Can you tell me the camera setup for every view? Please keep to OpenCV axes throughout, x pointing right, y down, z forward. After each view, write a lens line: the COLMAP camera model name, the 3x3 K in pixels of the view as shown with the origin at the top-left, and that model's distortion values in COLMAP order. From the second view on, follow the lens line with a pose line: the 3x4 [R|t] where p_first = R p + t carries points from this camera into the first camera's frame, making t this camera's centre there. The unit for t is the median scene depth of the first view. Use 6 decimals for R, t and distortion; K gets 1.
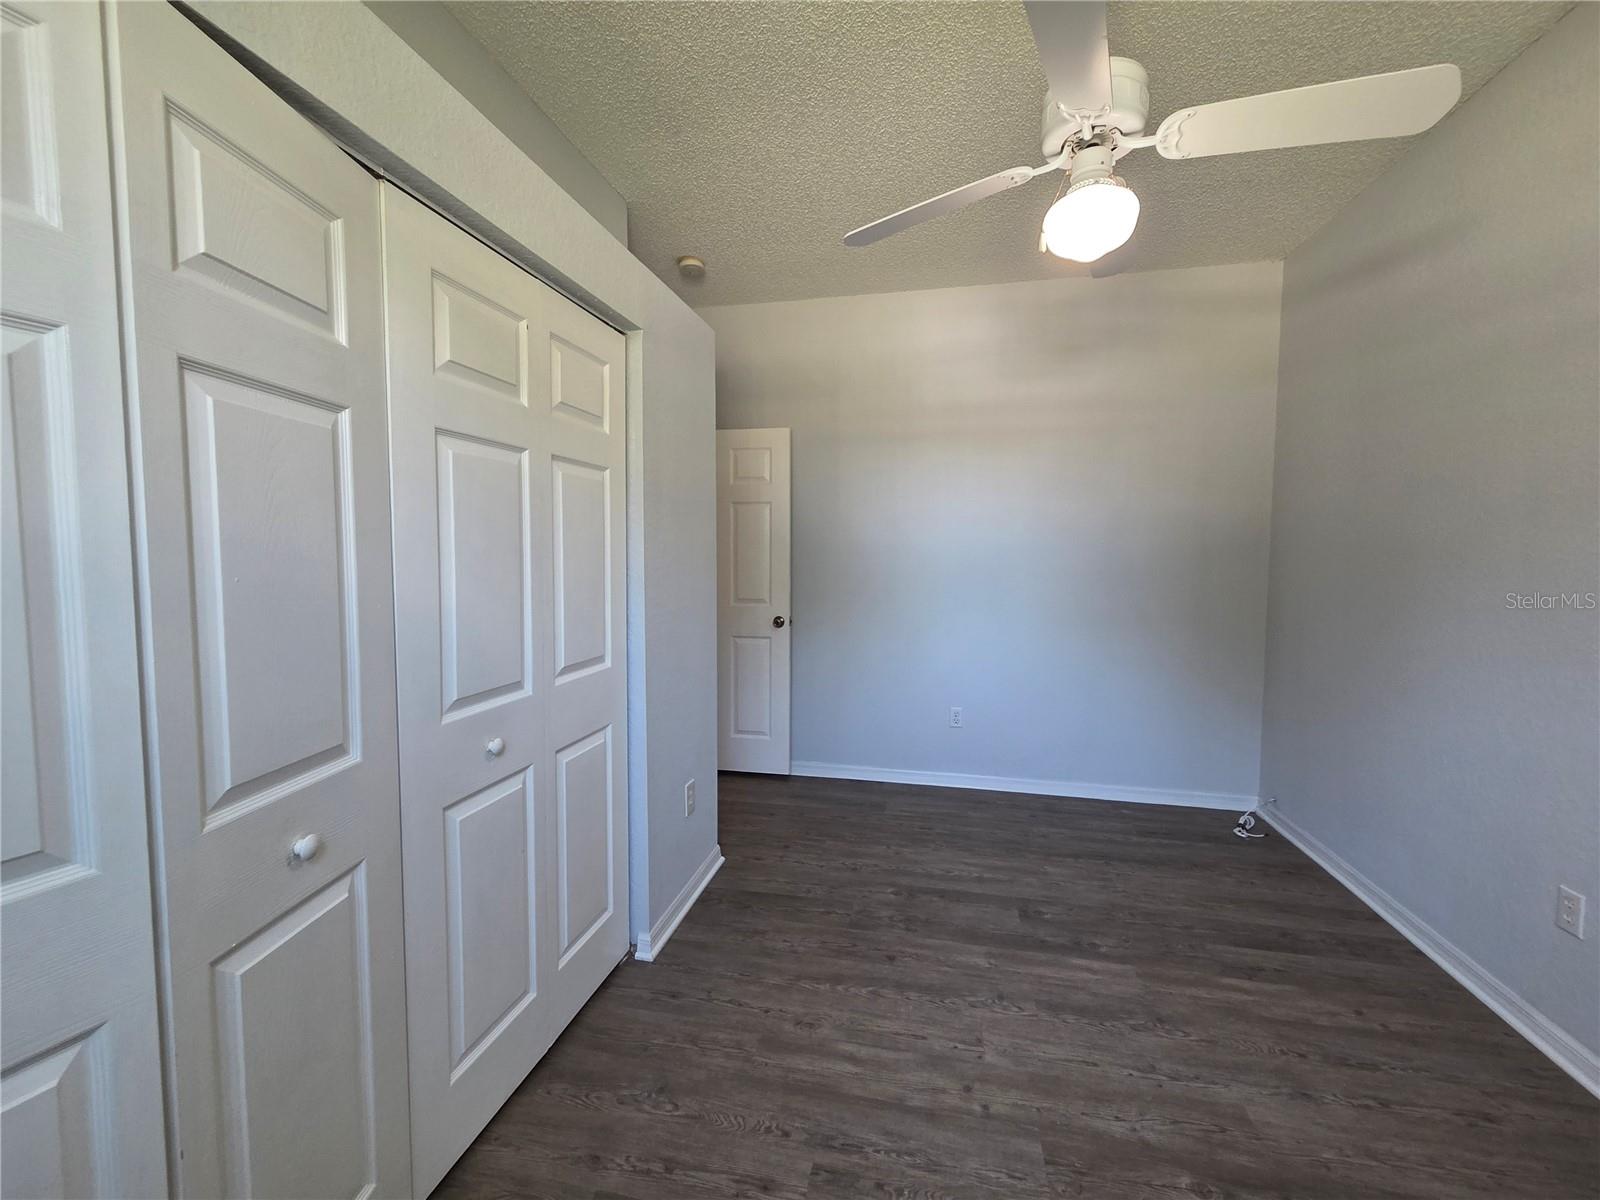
lens RADIAL K [[648.7, 0, 798.8], [0, 648.7, 596.2], [0, 0, 1]] dist [0.006139, -0.000384]
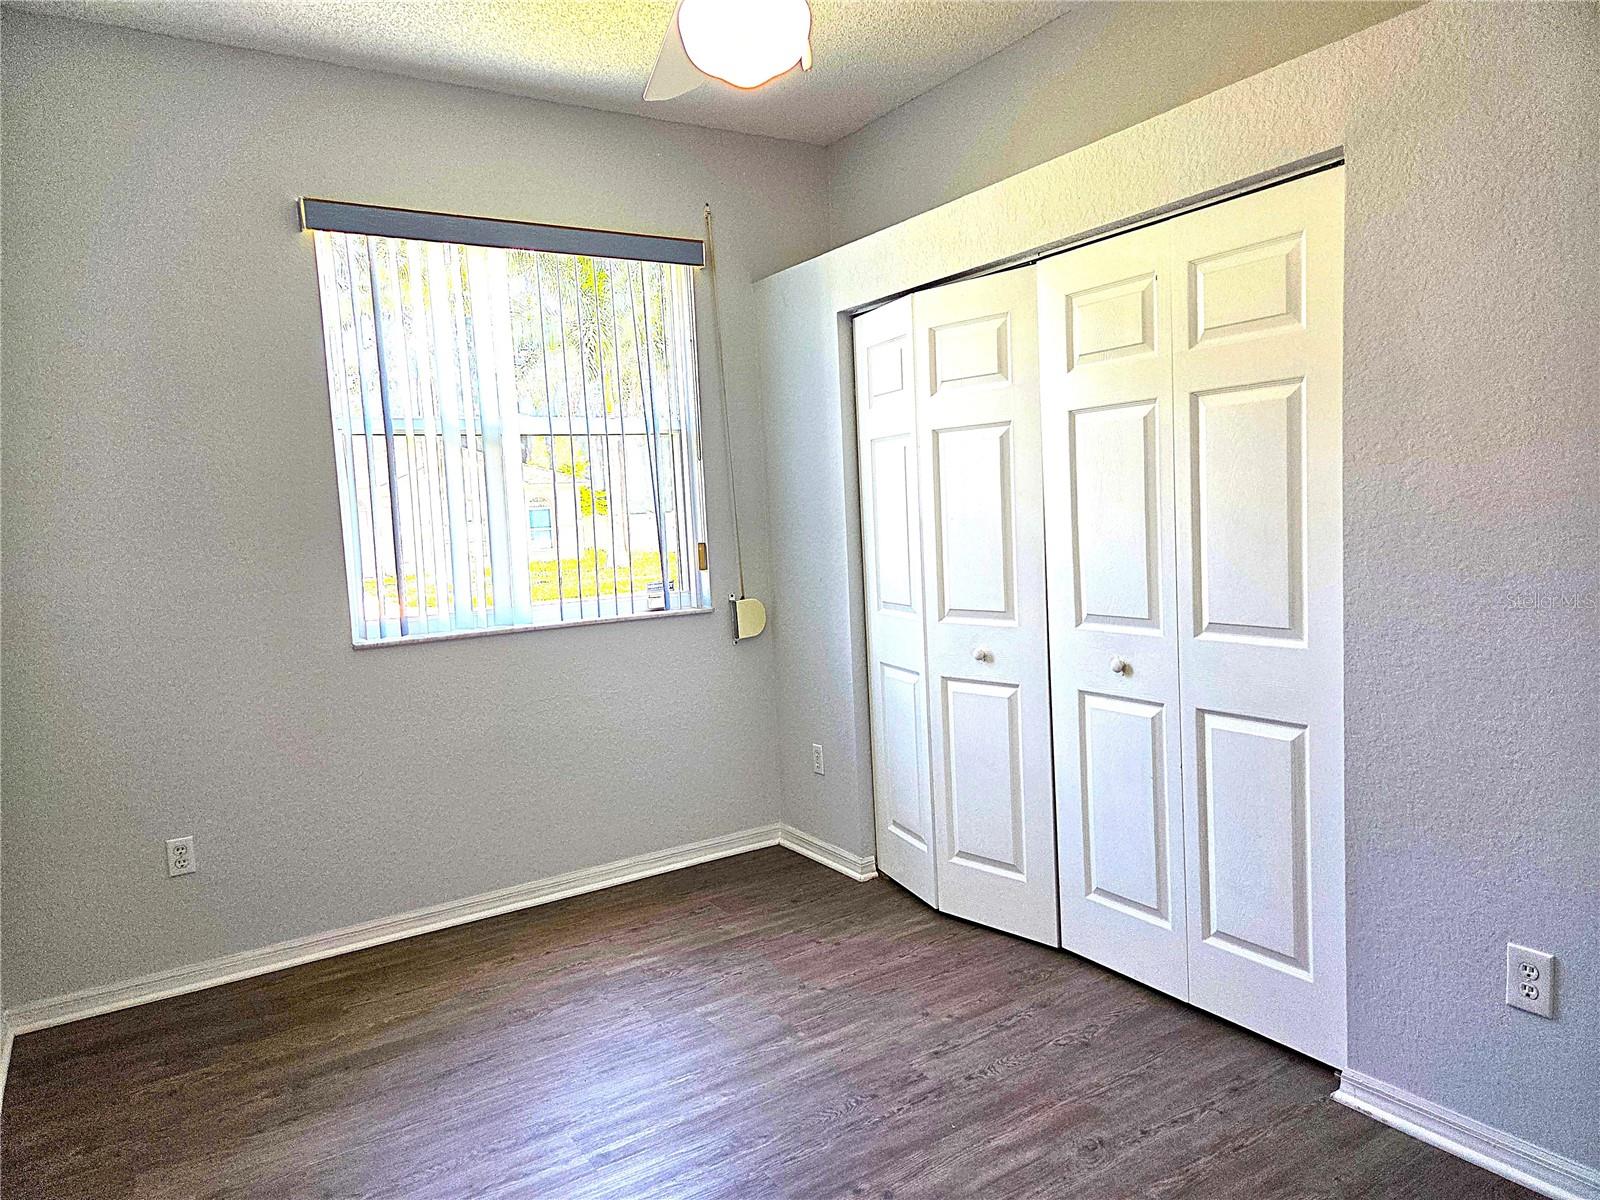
lens RADIAL K [[1069.2, 0, 798.9], [0, 1069.2, 599.1], [0, 0, 1]] dist [0.073517, -0.058584]
pose [[-0.699139, 0.094207, -0.708753, 1.185134], [0.007554, 0.992199, 0.124431, -0.120257], [0.714946, 0.081641, -0.694397, 1.757620]]
